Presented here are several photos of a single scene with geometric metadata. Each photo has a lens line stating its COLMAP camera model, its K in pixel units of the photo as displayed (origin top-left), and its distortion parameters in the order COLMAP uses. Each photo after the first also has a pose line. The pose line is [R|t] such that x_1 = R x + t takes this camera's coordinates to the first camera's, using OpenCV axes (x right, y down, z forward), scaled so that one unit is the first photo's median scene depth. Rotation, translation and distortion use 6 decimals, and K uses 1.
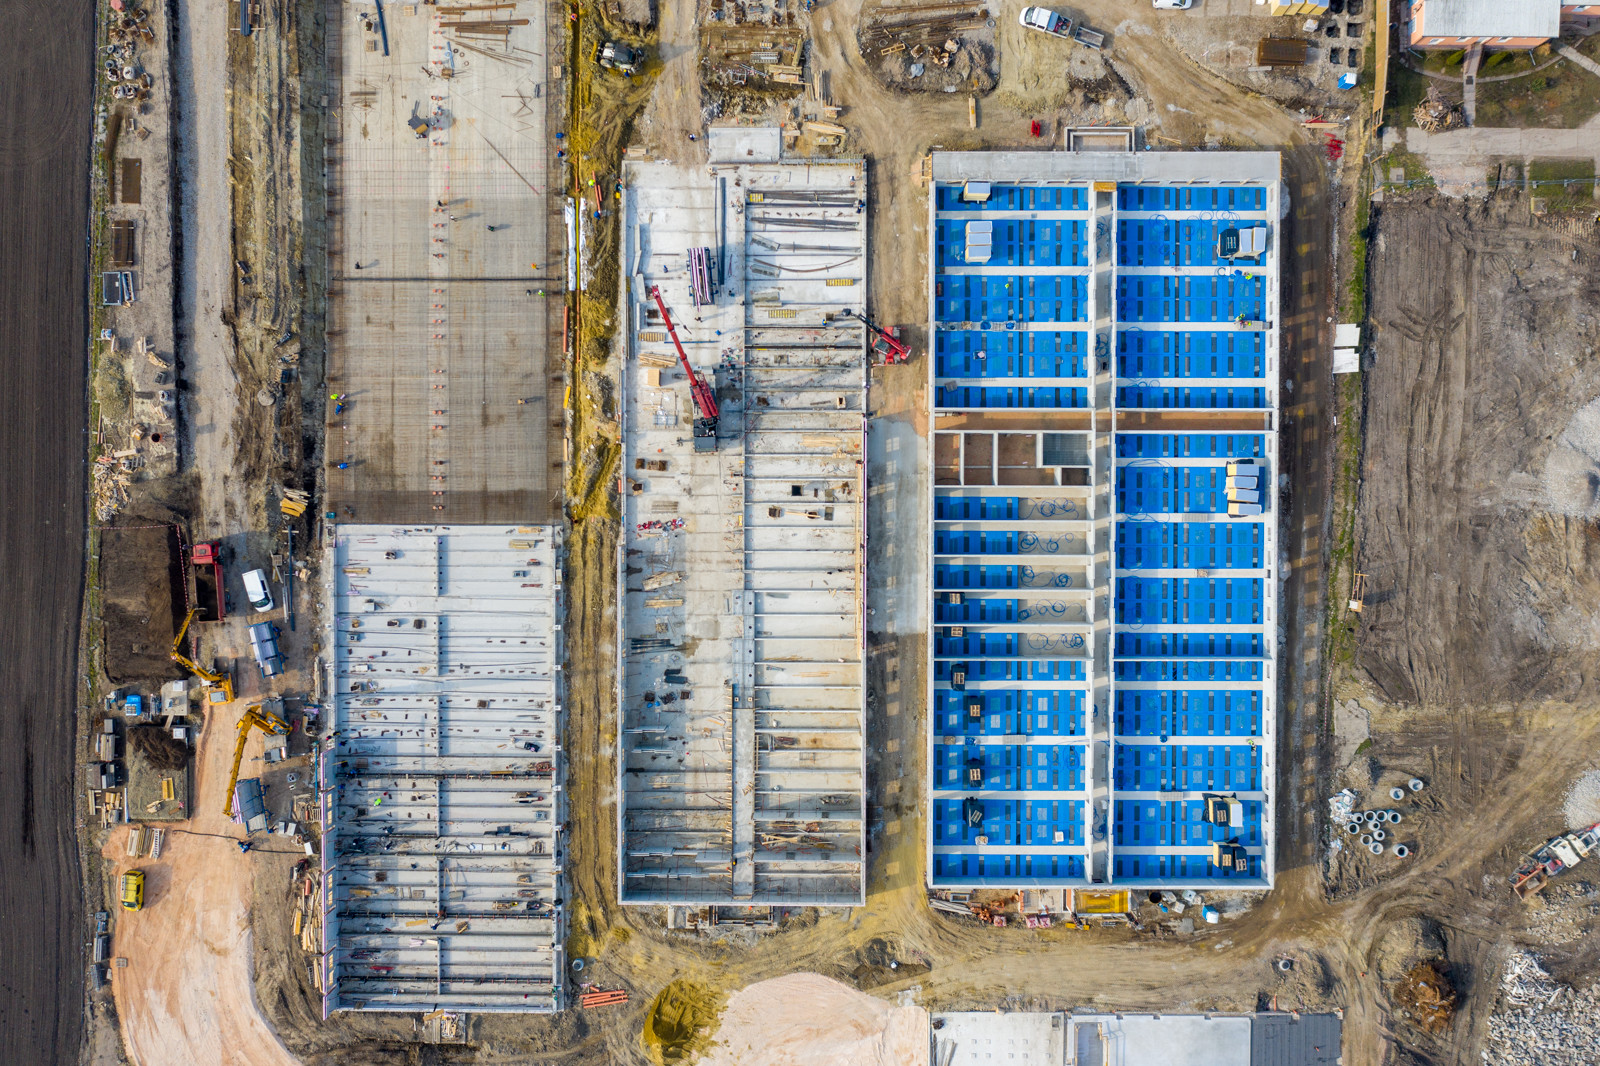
lens RADIAL K [[1259.9, 0, 803.0], [0, 1259.9, 531.8], [0, 0, 1]] dist [-0.015329, 0.005523]
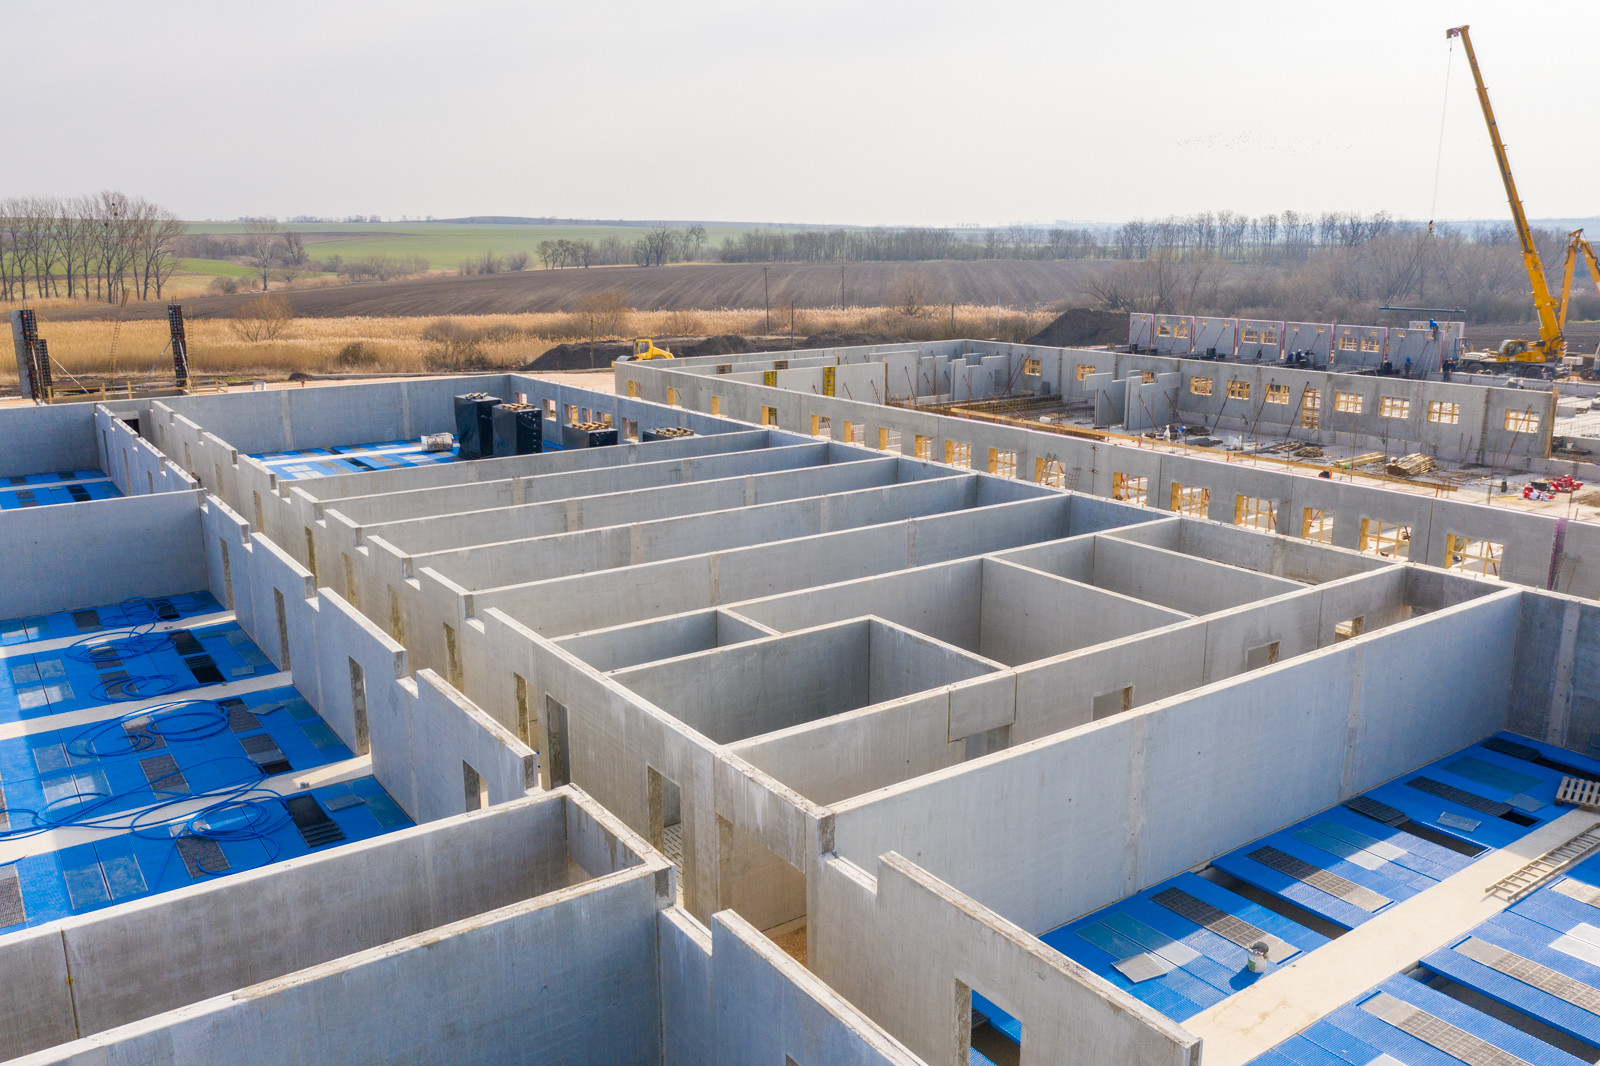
lens RADIAL K [[1259.9, 0, 795.4], [0, 1259.9, 527.7], [0, 0, 1]] dist [-0.015329, 0.005523]
pose [[-0.819406, 0.142487, -0.555222, 0.286203], [-0.573200, -0.196942, 0.795397, -0.177769], [0.003987, 0.970006, 0.243049, 0.923255]]
